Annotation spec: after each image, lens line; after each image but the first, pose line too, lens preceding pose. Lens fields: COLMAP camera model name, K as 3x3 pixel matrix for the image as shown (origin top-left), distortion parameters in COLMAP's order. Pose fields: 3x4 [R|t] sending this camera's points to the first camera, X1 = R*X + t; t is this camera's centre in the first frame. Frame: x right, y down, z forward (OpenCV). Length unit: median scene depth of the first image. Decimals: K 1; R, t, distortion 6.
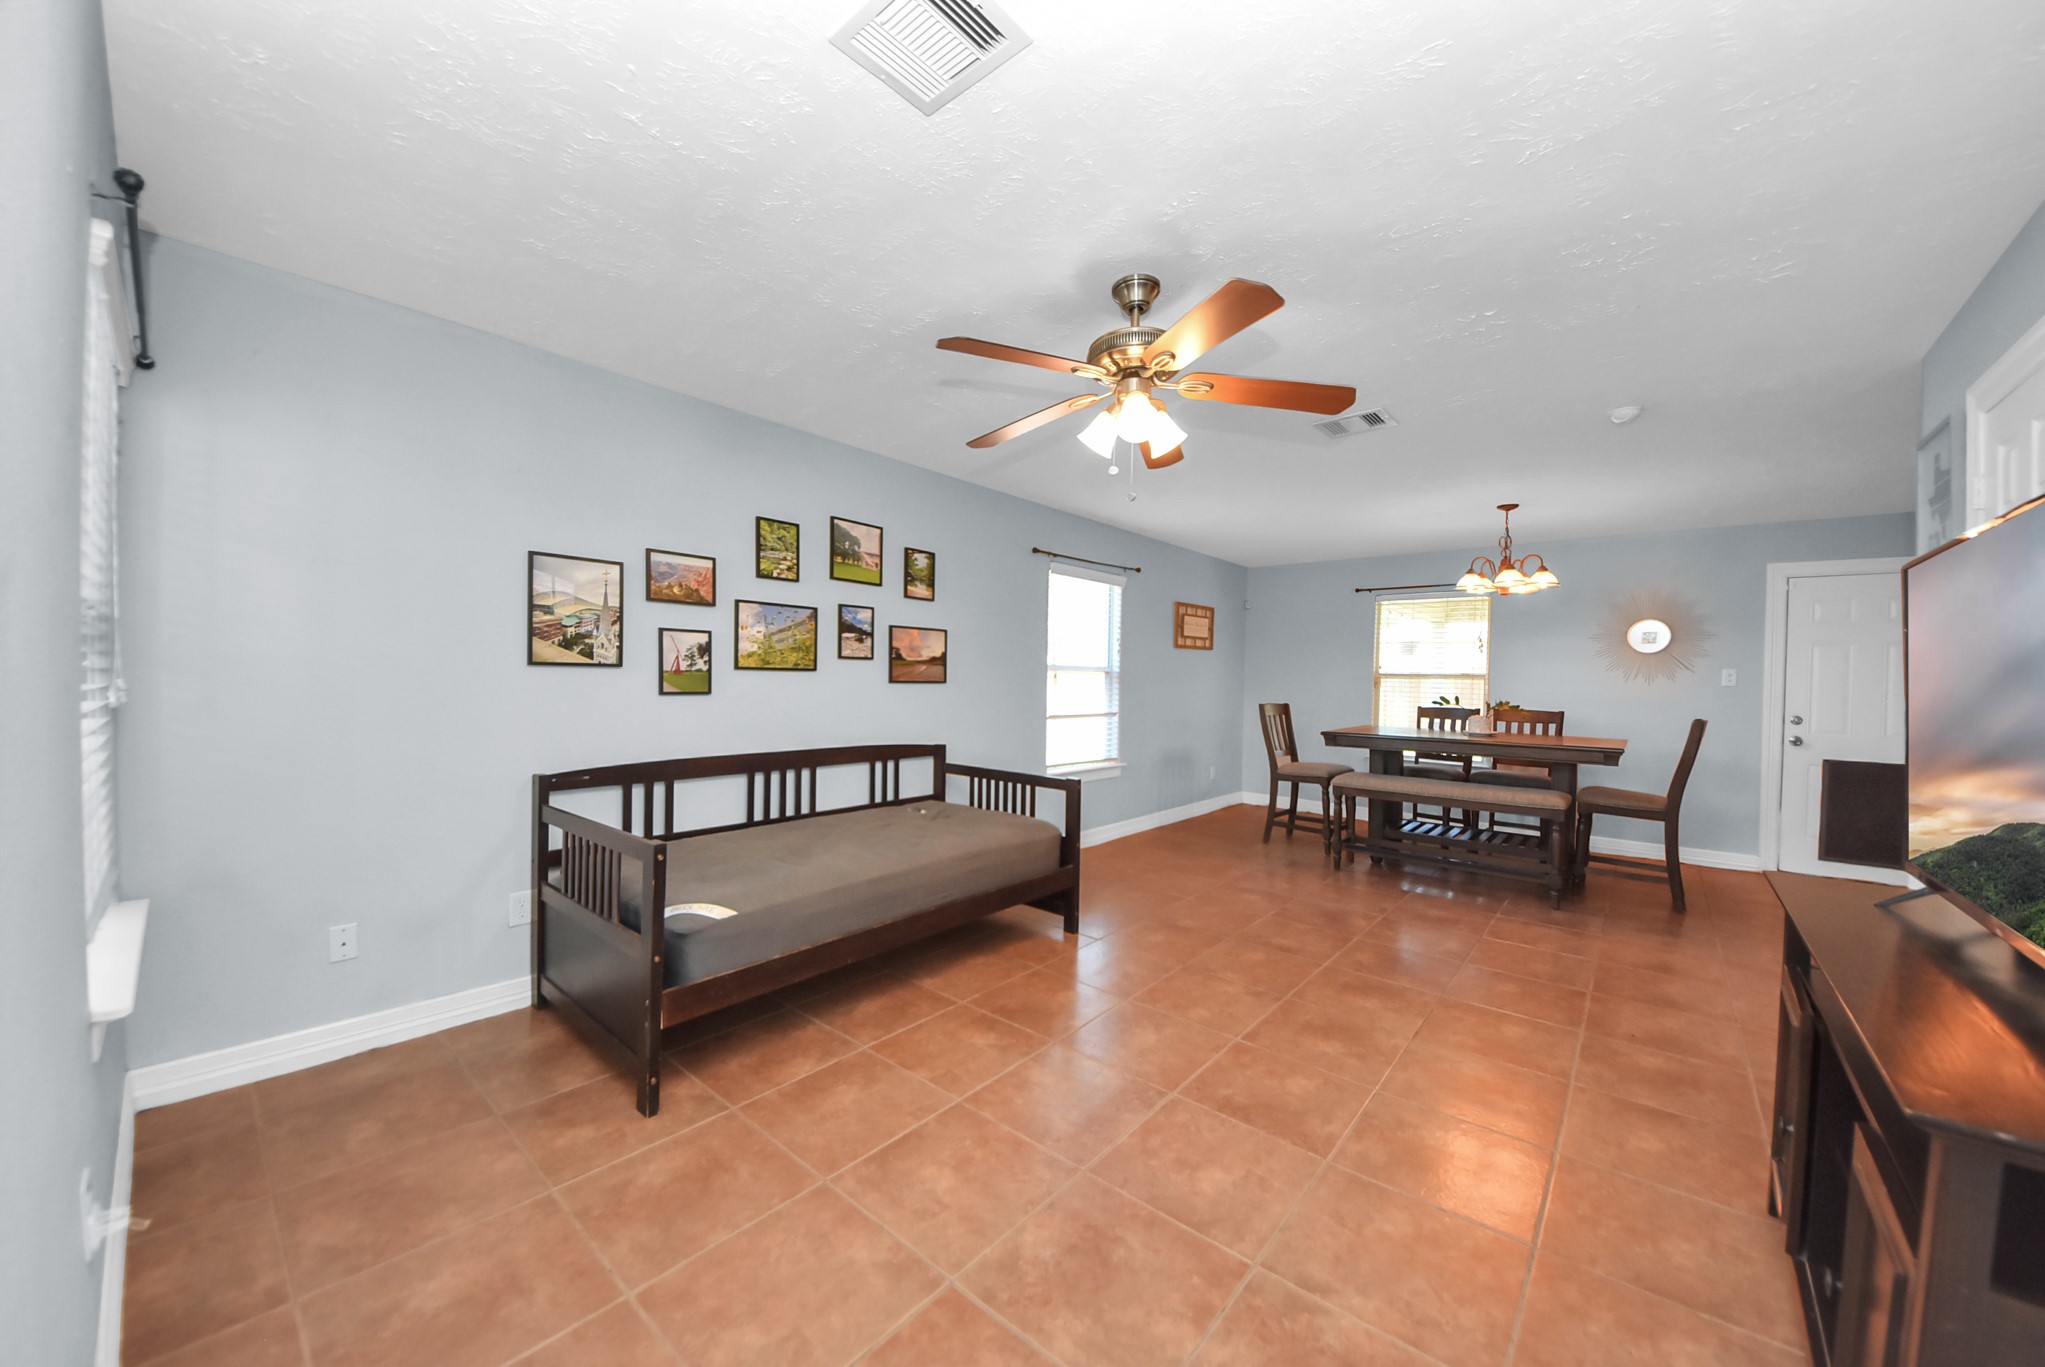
lens RADIAL K [[731.5, 0, 1020.9], [0, 731.5, 696.7], [0, 0, 1]] dist [-0.001284, -0.000337]
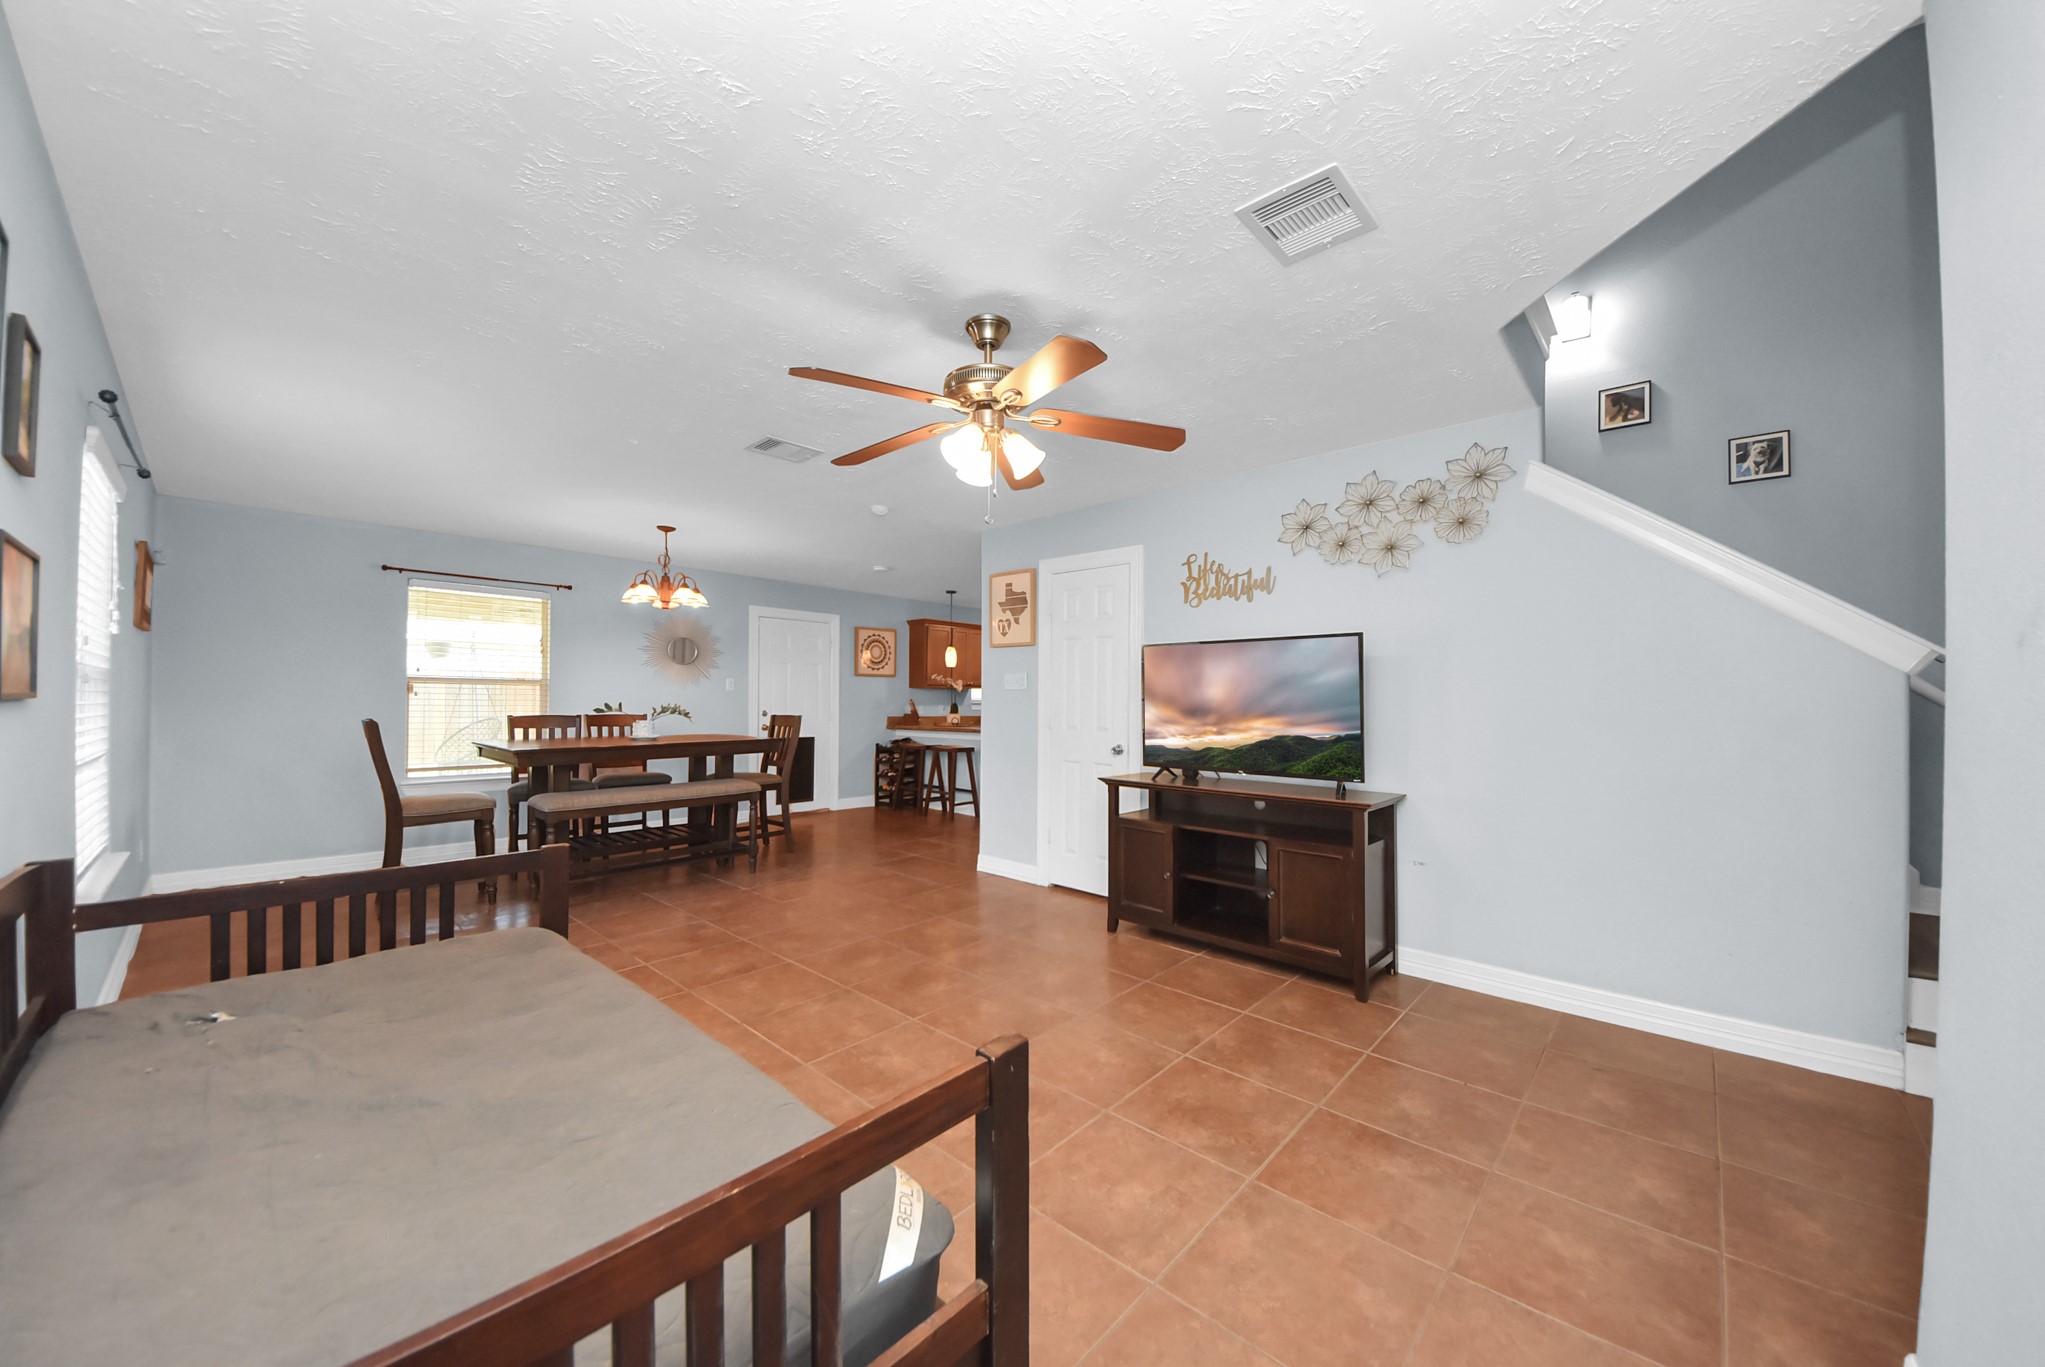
lens RADIAL K [[728.3, 0, 1051.9], [0, 728.3, 691.2], [0, 0, 1]] dist [0.034781, -0.021797]
pose [[0.007428, -0.008645, 0.999935, -0.529155], [0.017794, 0.999805, 0.008512, -0.018762], [-0.999814, 0.017730, 0.007580, 0.517259]]
